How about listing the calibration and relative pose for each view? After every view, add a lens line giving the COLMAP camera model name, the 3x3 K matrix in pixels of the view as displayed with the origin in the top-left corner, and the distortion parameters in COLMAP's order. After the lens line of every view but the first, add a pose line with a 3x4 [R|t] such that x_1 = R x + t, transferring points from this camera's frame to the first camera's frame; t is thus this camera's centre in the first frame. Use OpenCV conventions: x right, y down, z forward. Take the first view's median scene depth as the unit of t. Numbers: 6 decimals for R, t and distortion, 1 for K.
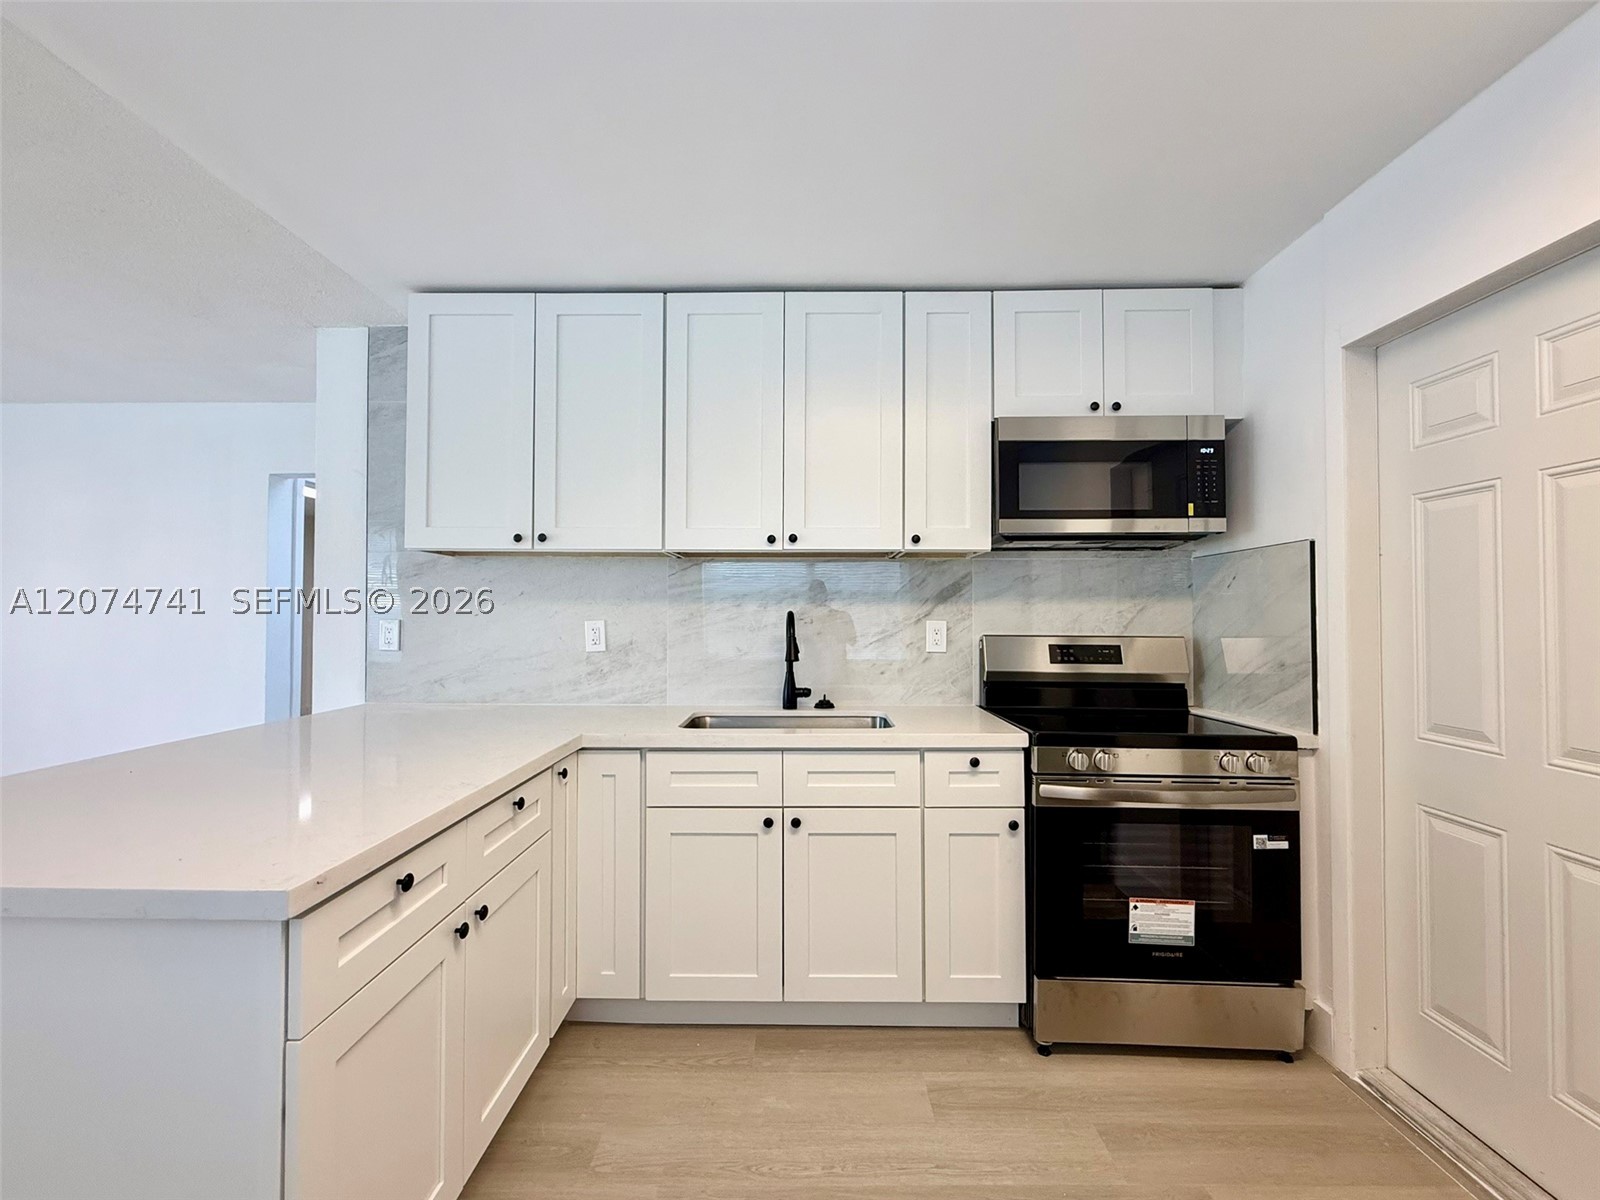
lens RADIAL K [[673.1, 0, 795.3], [0, 673.1, 603.0], [0, 0, 1]] dist [-0.001837, 0.000179]
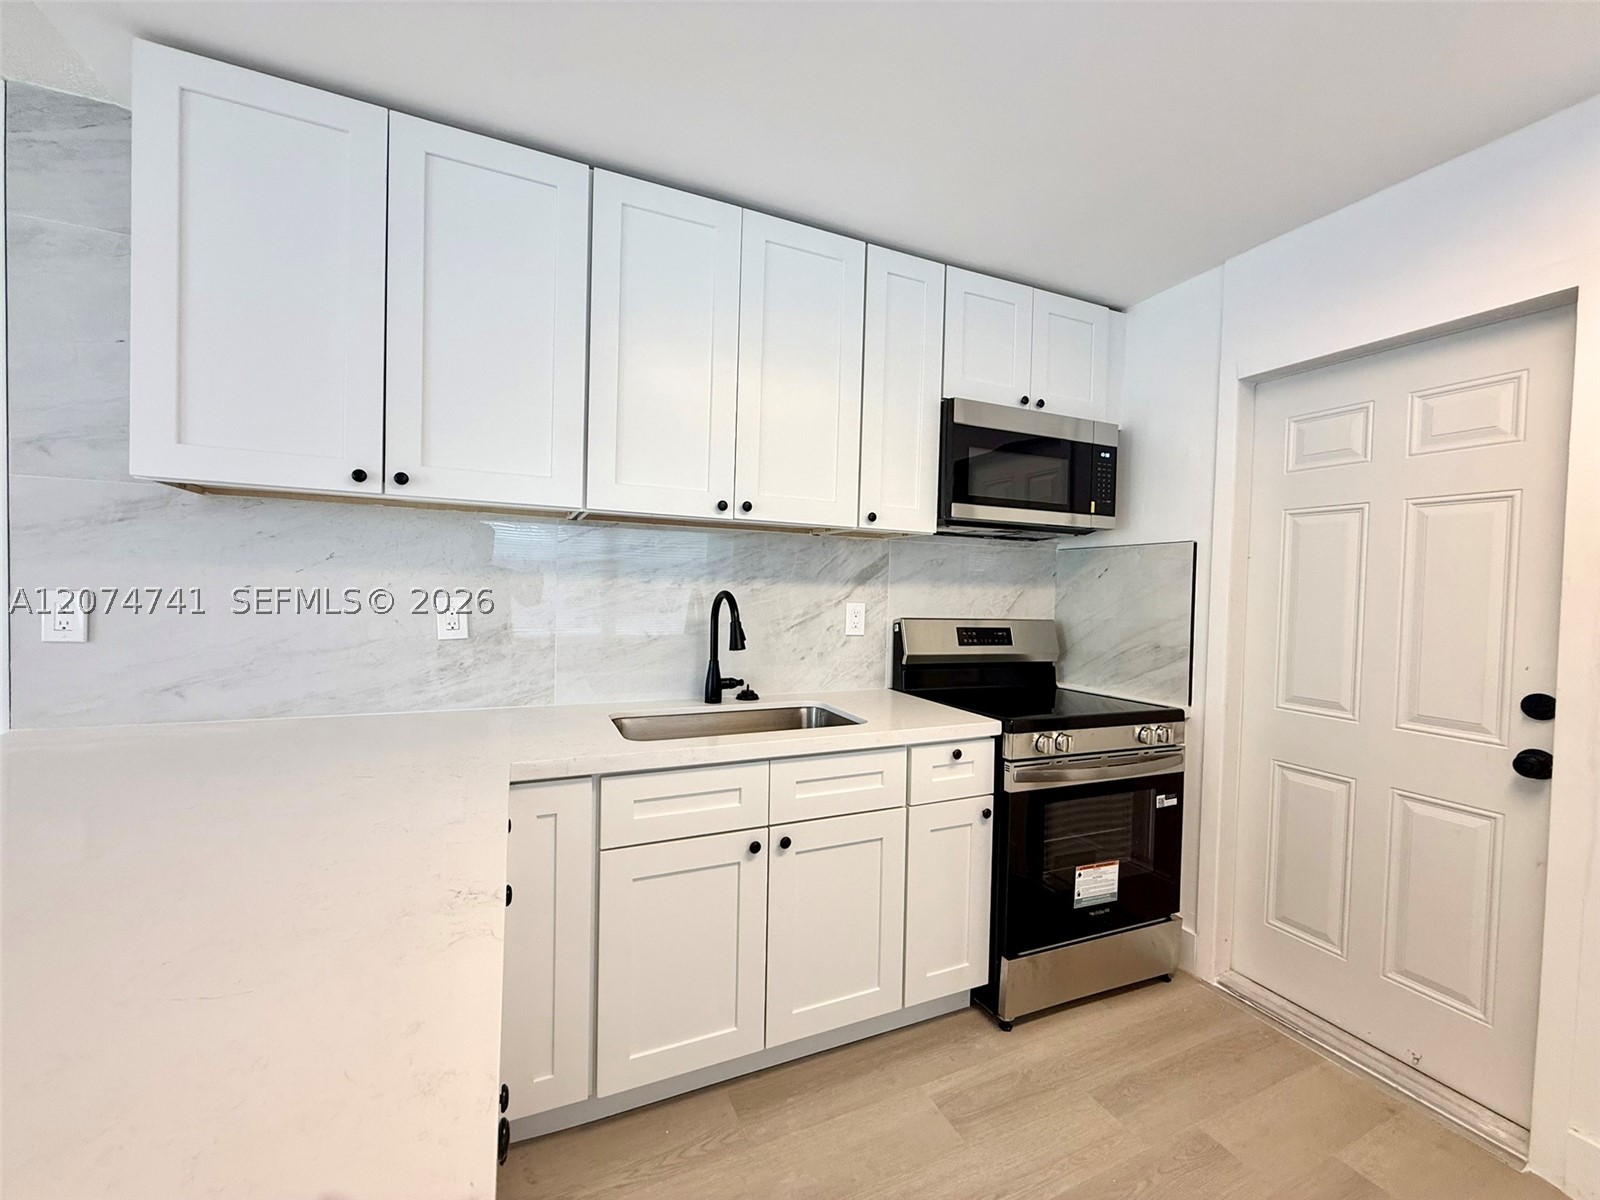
lens RADIAL K [[636.3, 0, 795.4], [0, 636.3, 602.6], [0, 0, 1]] dist [-0.000725, -0.000479]
pose [[0.907828, 0.010896, 0.419202, -0.324266], [-0.030961, 0.998676, 0.041091, -0.011298], [-0.418199, -0.050282, 0.906963, 0.272942]]
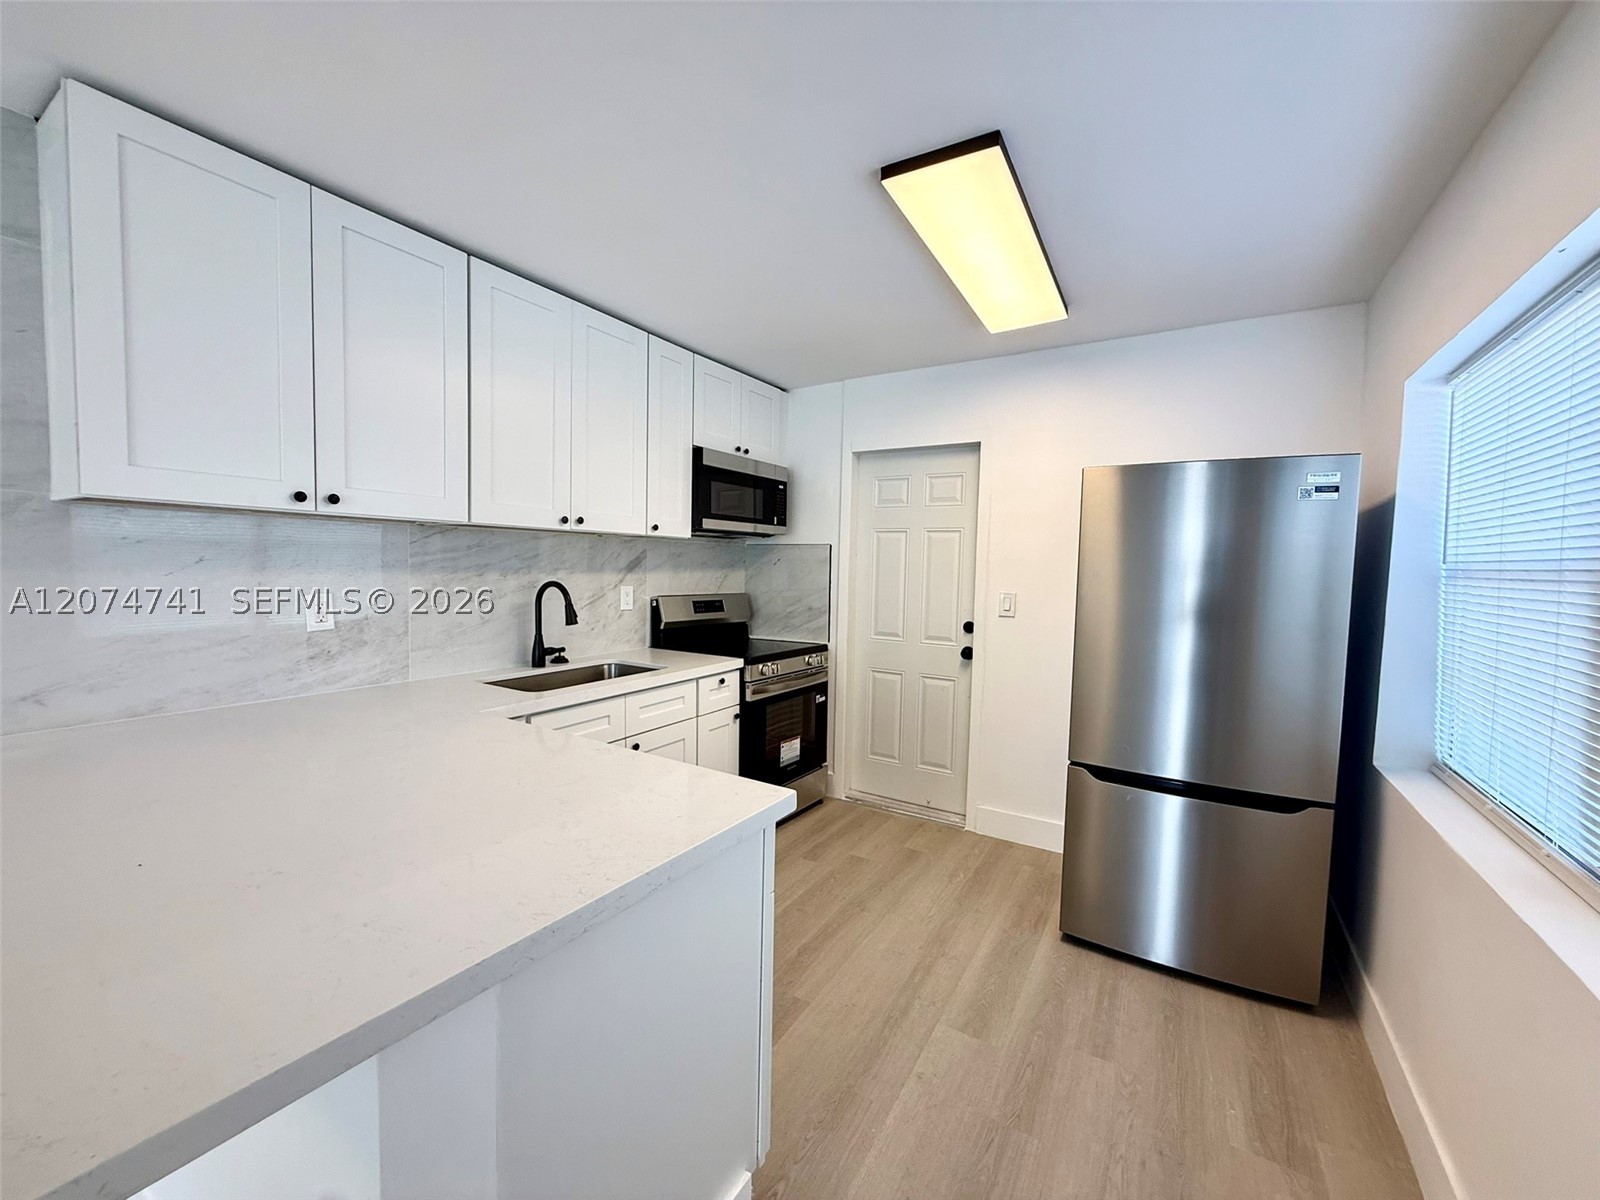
lens RADIAL K [[636.3, 0, 794.4], [0, 636.3, 601.9], [0, 0, 1]] dist [-0.000725, -0.000479]
pose [[0.517905, -0.041789, 0.854417, -0.872815], [-0.035161, 0.996922, 0.070072, -0.052068], [-0.854716, -0.066333, 0.514841, 0.115281]]
